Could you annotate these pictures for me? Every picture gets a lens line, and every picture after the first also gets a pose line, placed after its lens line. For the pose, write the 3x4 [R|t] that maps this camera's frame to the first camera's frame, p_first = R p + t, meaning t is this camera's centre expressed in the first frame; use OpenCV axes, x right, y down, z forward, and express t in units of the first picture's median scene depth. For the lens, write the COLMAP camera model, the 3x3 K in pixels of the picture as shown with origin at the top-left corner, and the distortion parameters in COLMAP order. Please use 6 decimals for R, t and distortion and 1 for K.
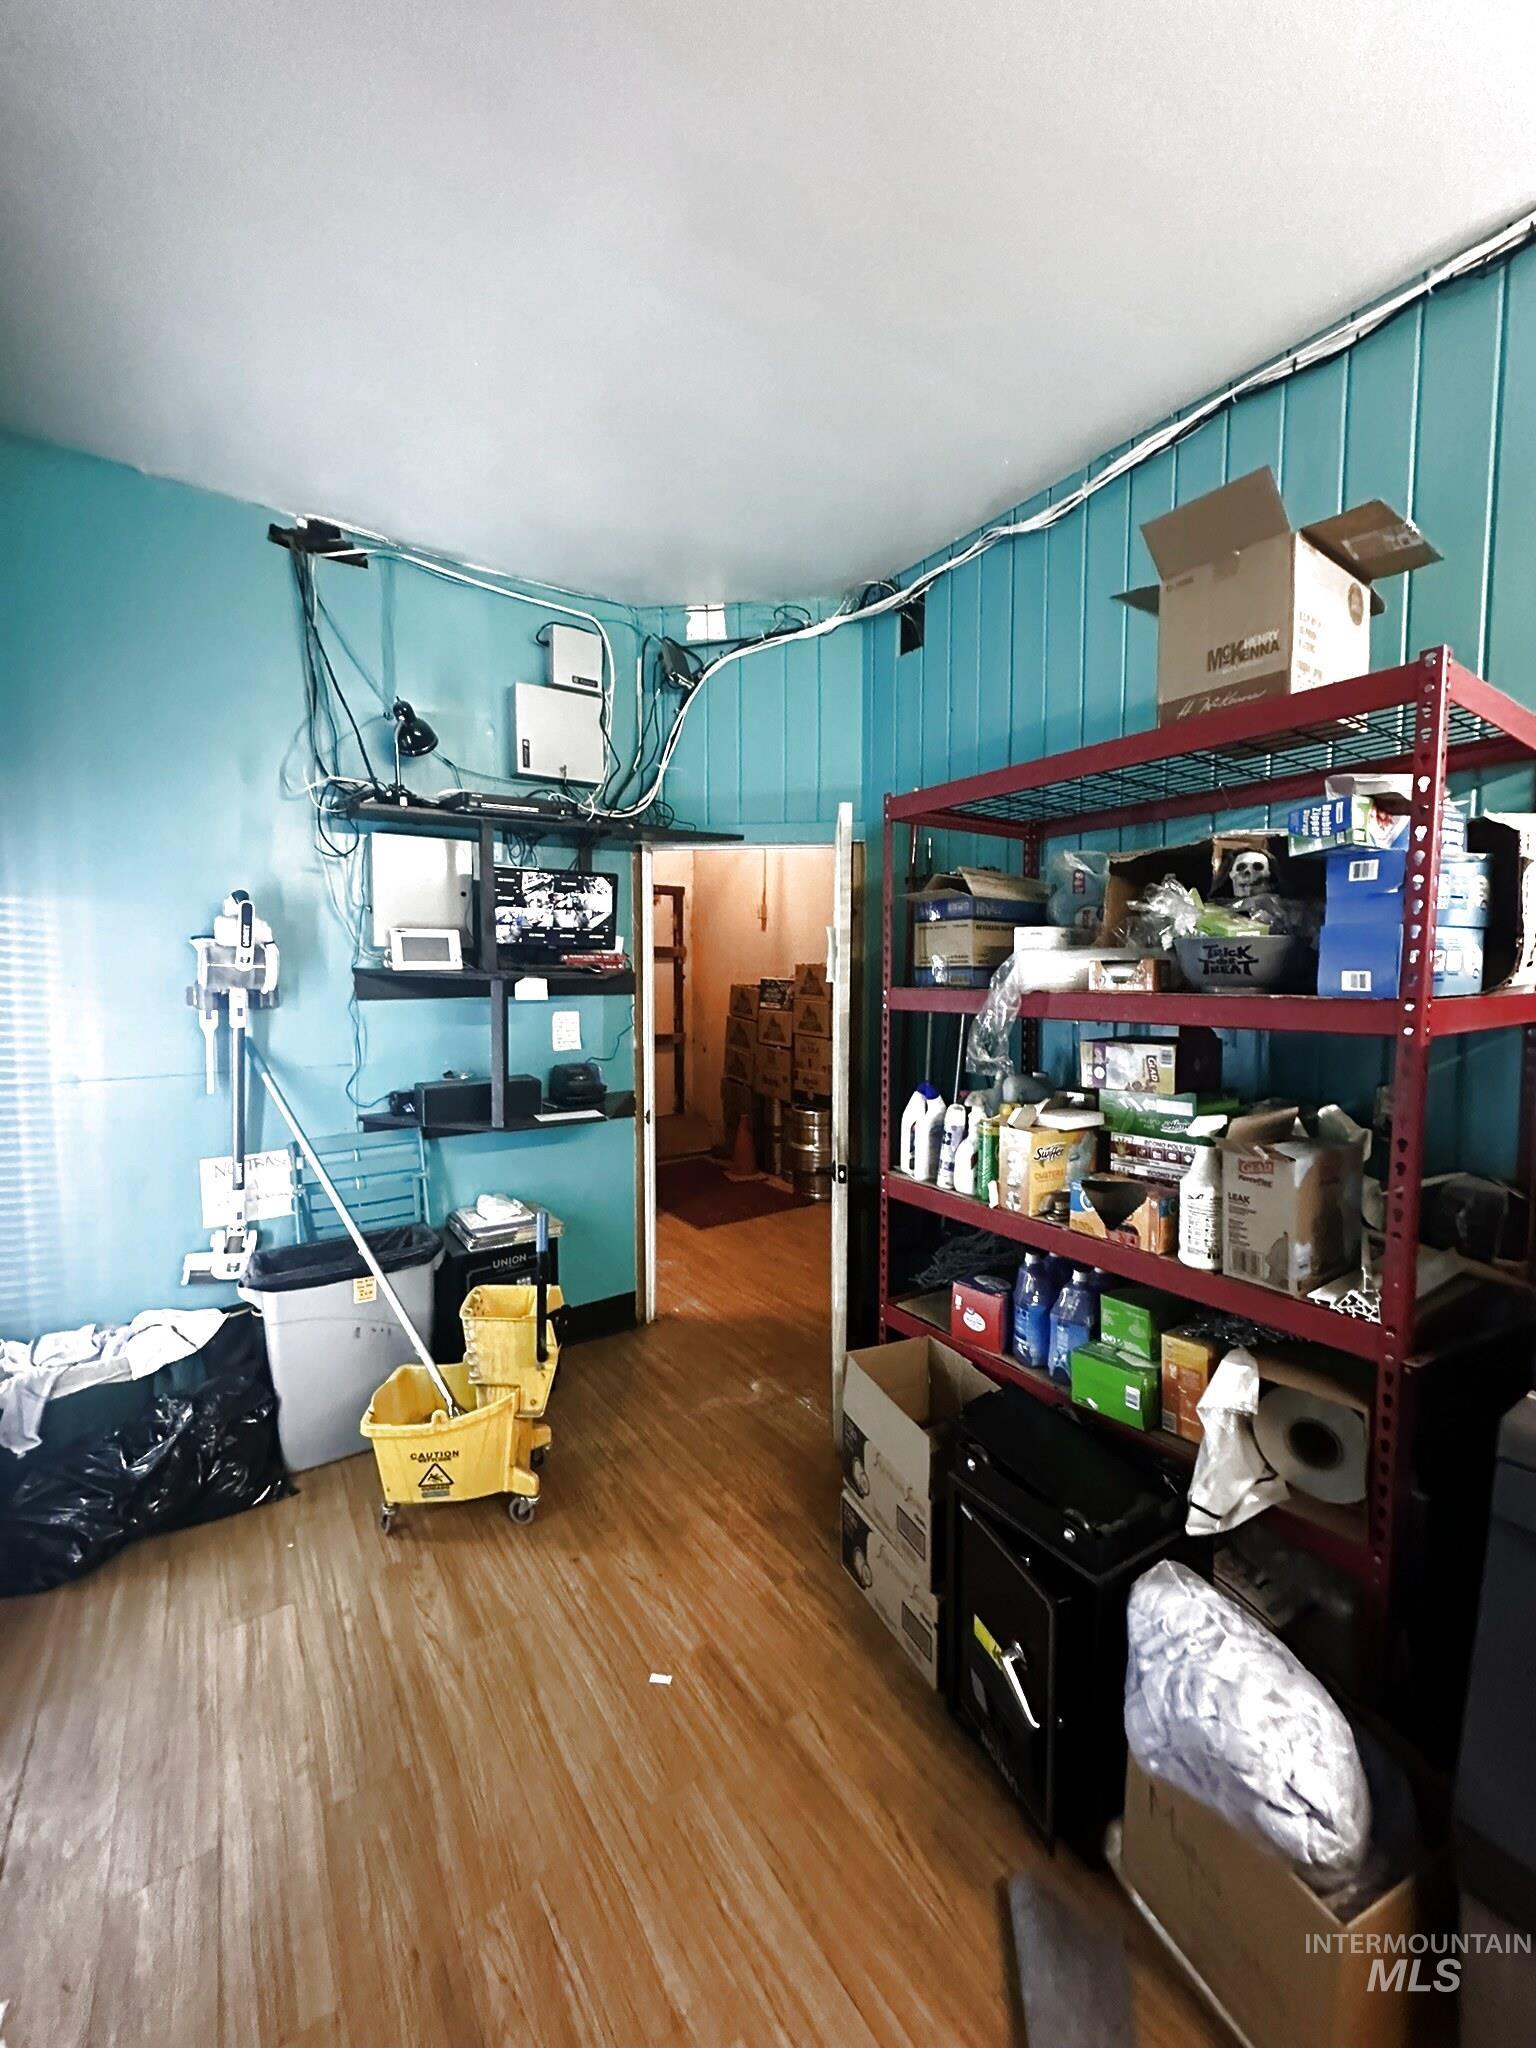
lens RADIAL K [[809.8, 0, 775.2], [0, 809.8, 1018.5], [0, 0, 1]] dist [-0.001244, 0.000338]
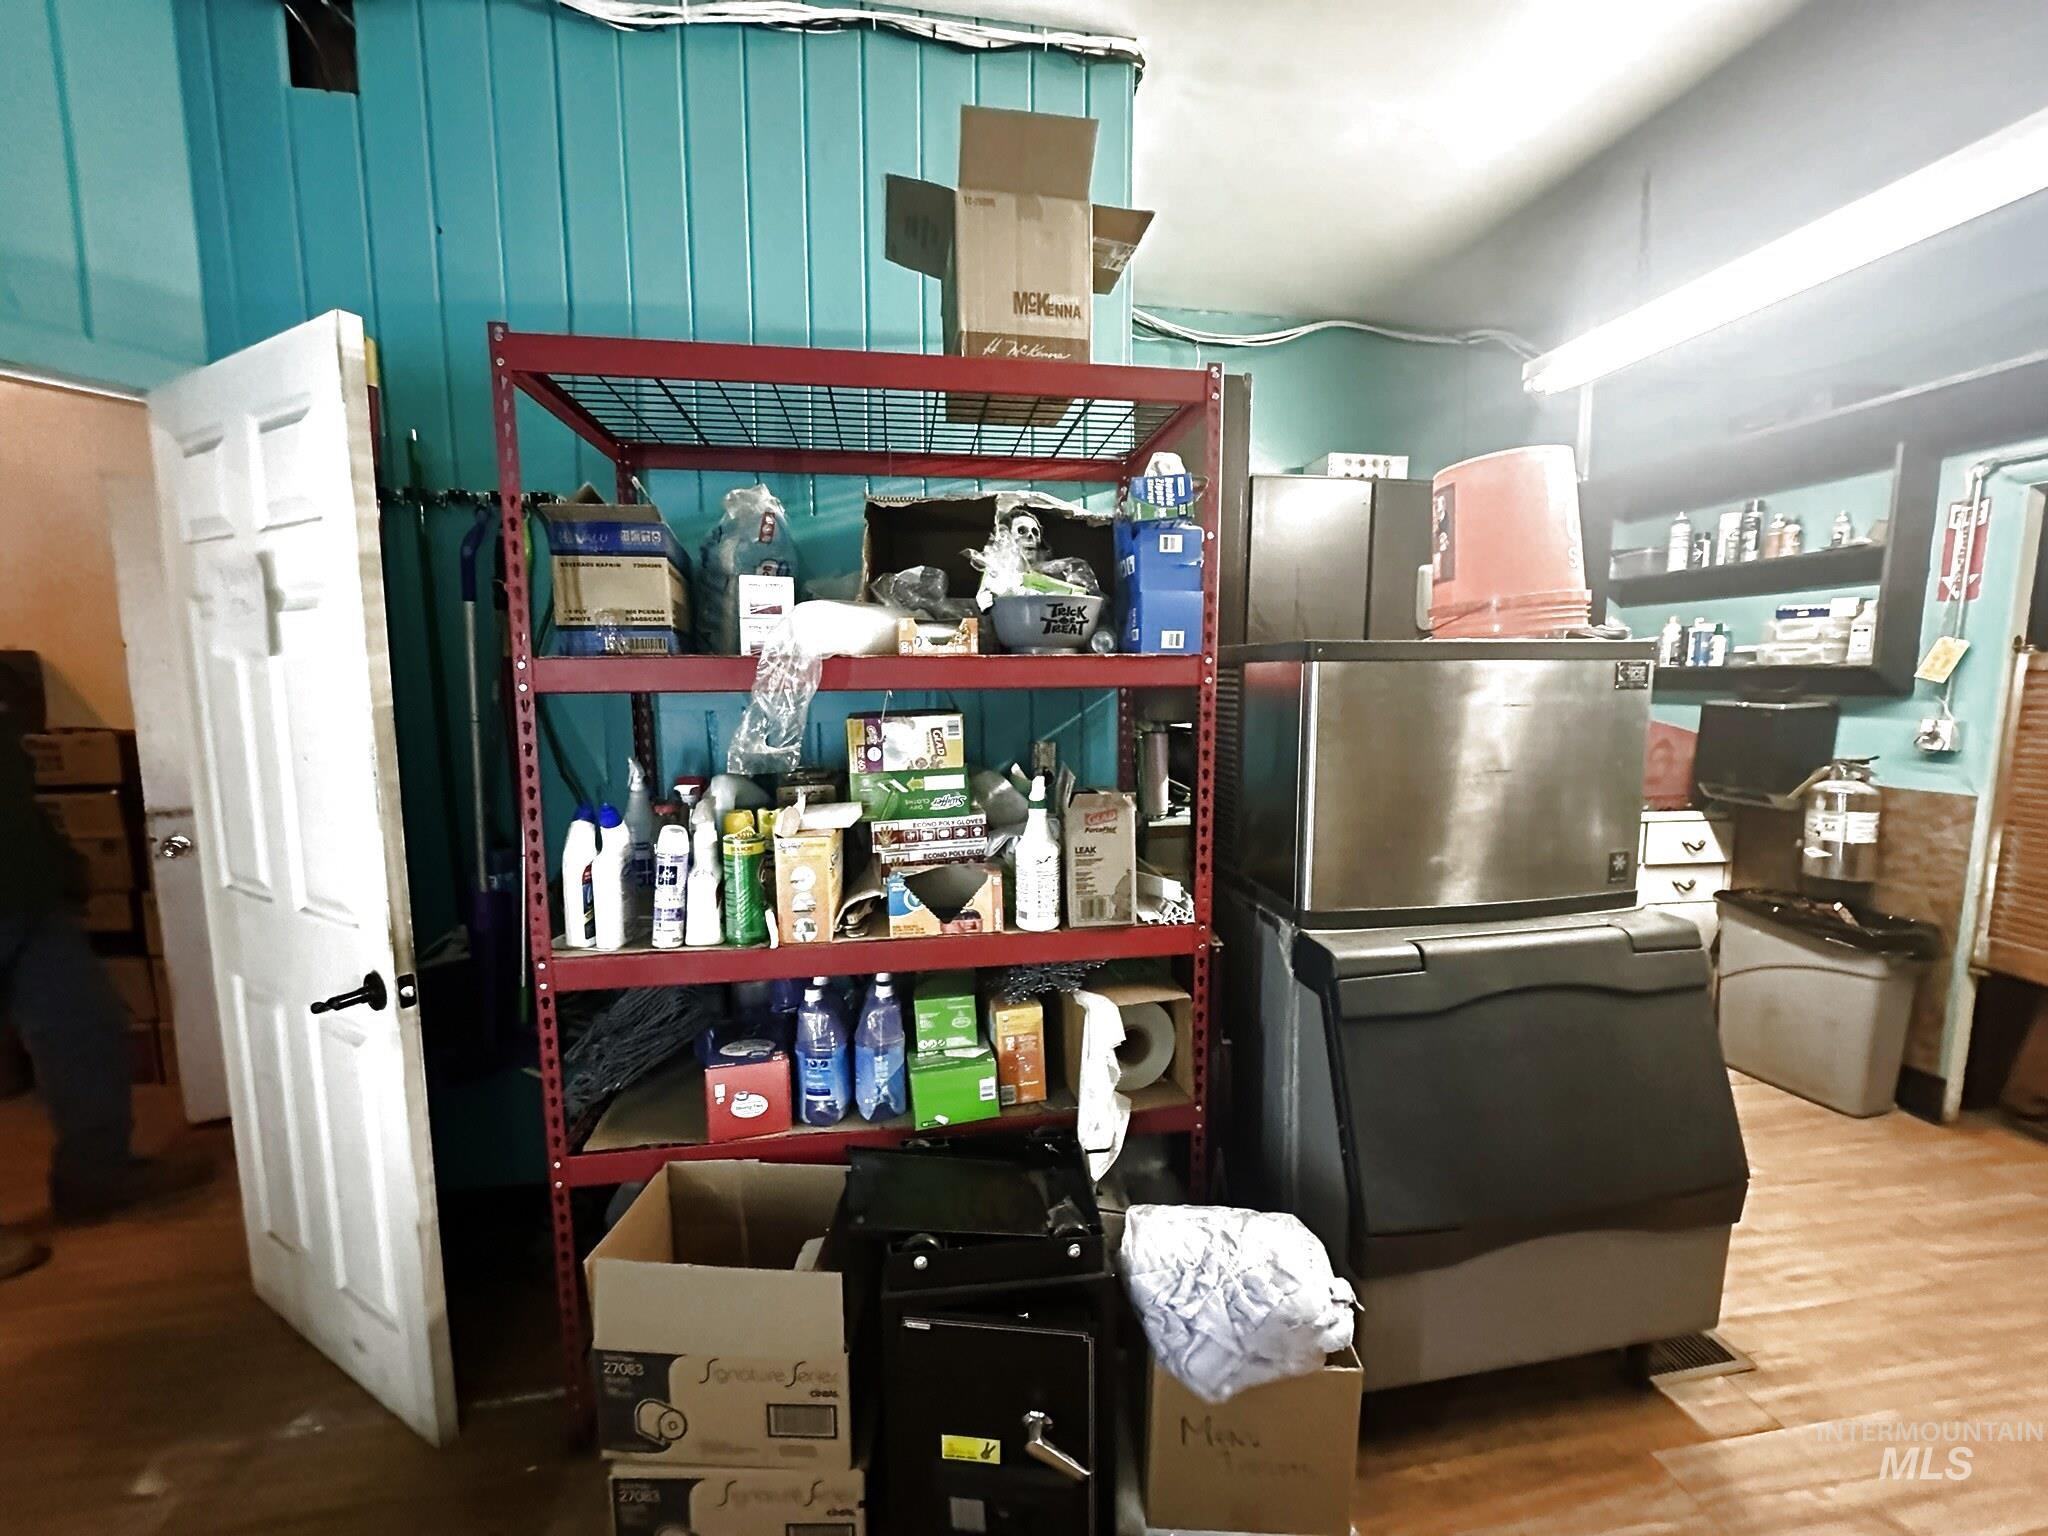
lens RADIAL K [[813.8, 0, 1027.9], [0, 813.8, 773.6], [0, 0, 1]] dist [-0.003686, 0.000747]
pose [[0.427472, -0.106651, 0.897715, -0.340390], [0.058325, 0.994202, 0.090341, 0.021133], [-0.902145, 0.013741, 0.431214, 0.532445]]
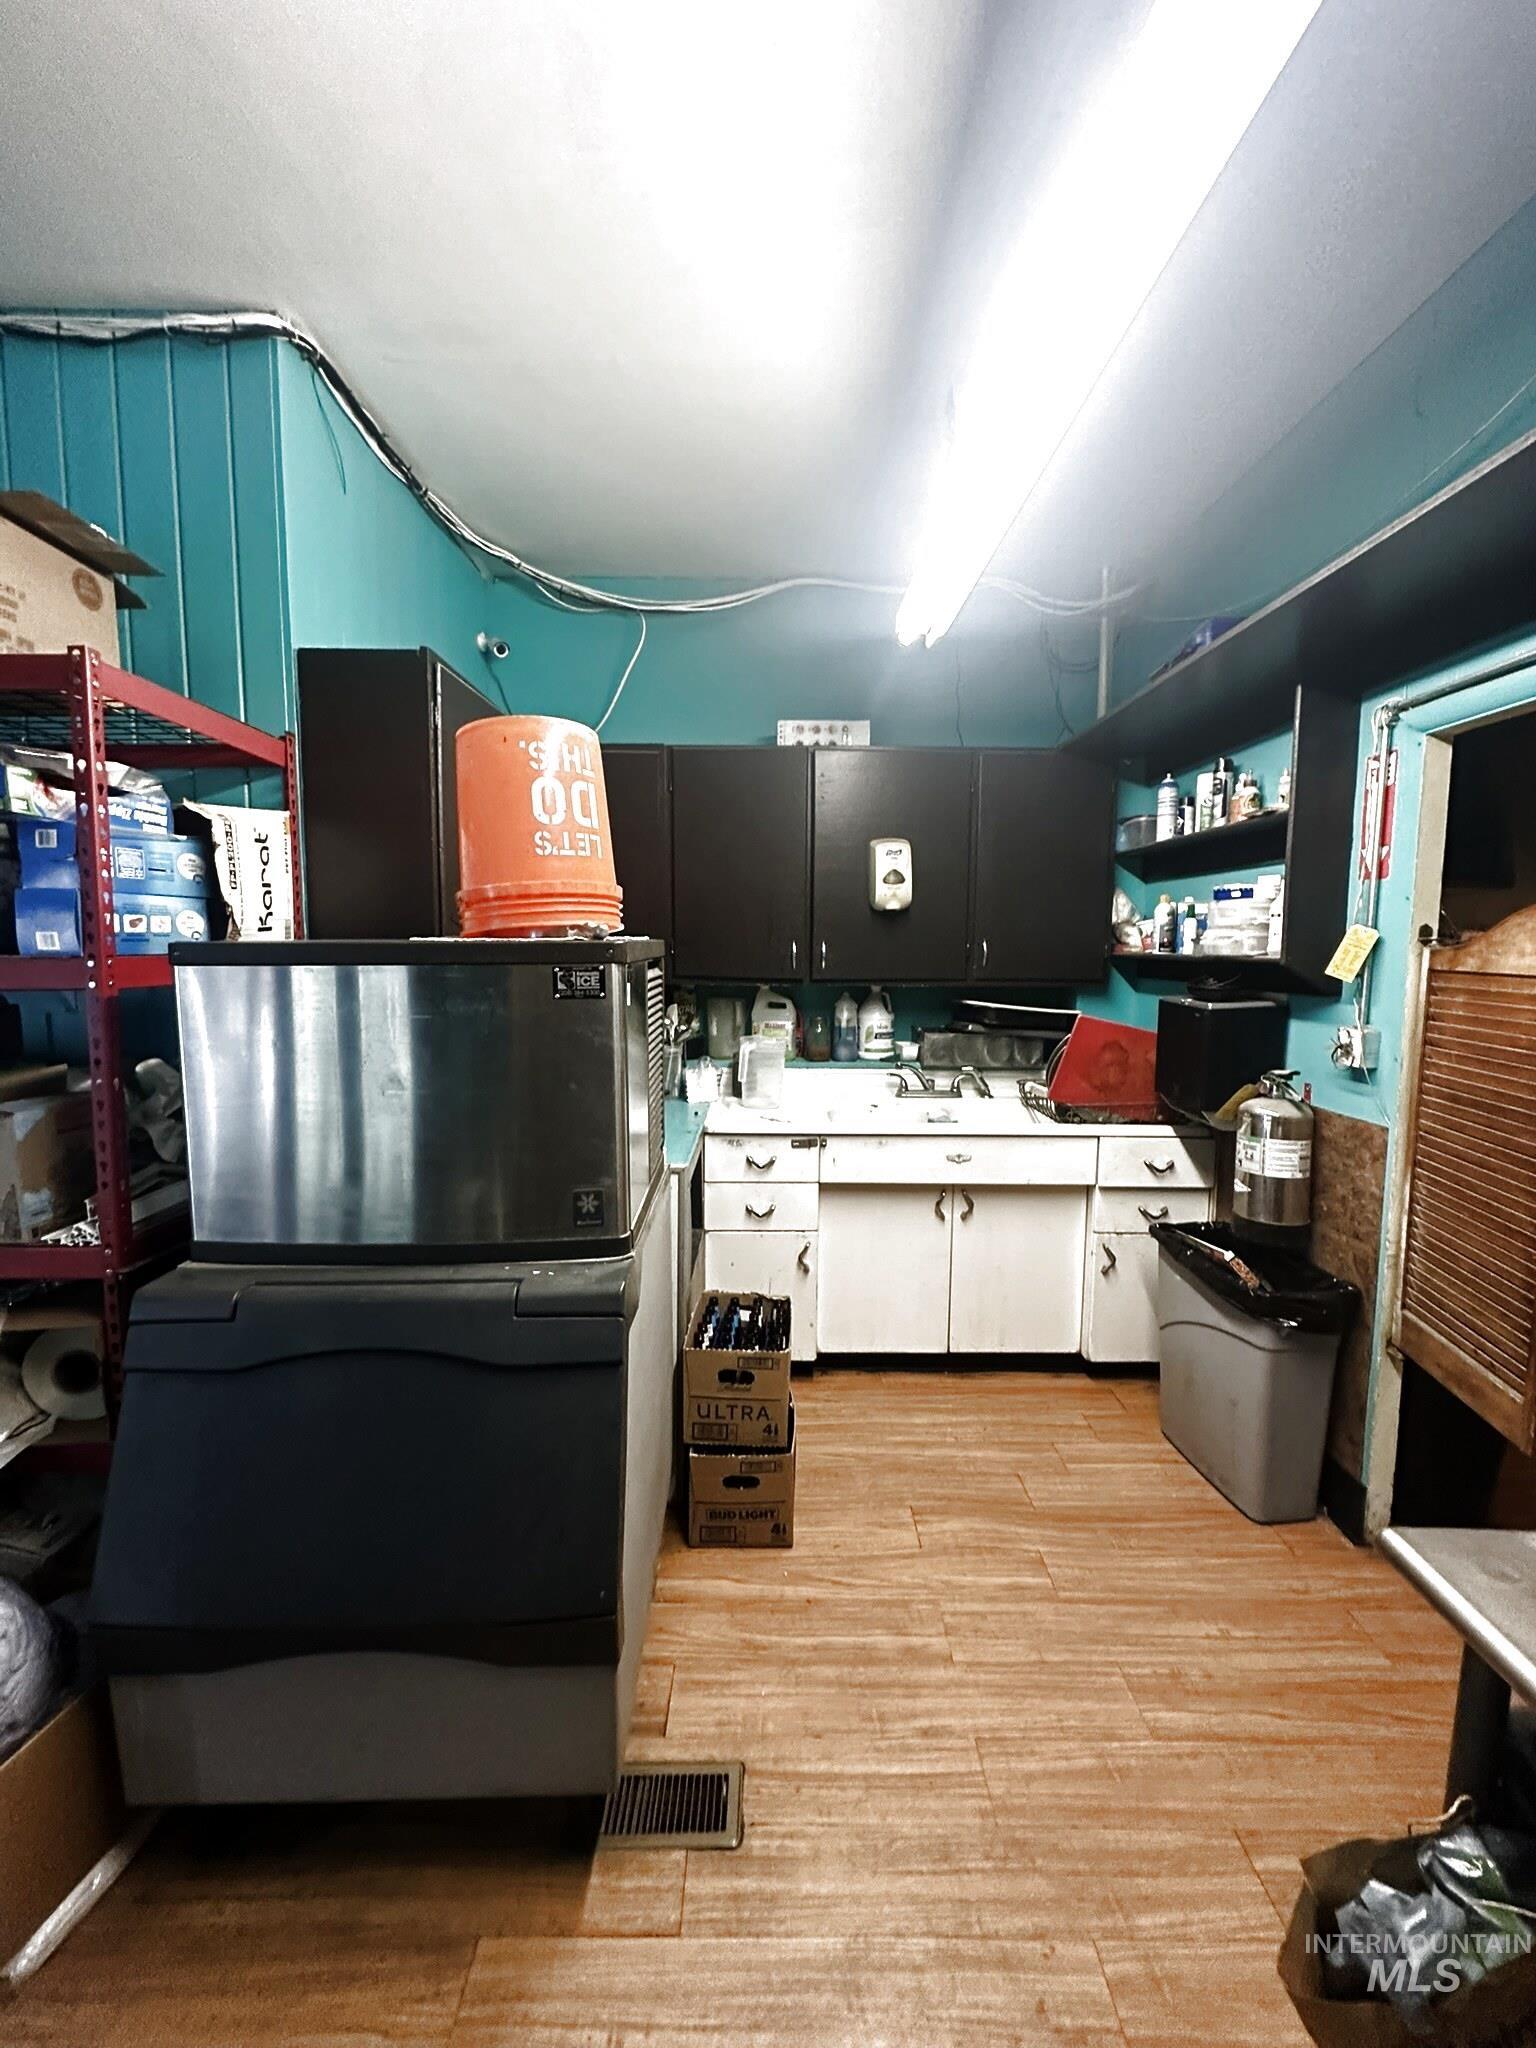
lens RADIAL K [[813.8, 0, 769.4], [0, 813.8, 1017.9], [0, 0, 1]] dist [-0.003686, 0.000747]
pose [[0.562366, -0.072224, 0.823728, 0.277966], [0.047773, 0.997352, 0.054833, 0.033735], [-0.825508, 0.008515, 0.564327, -0.317583]]
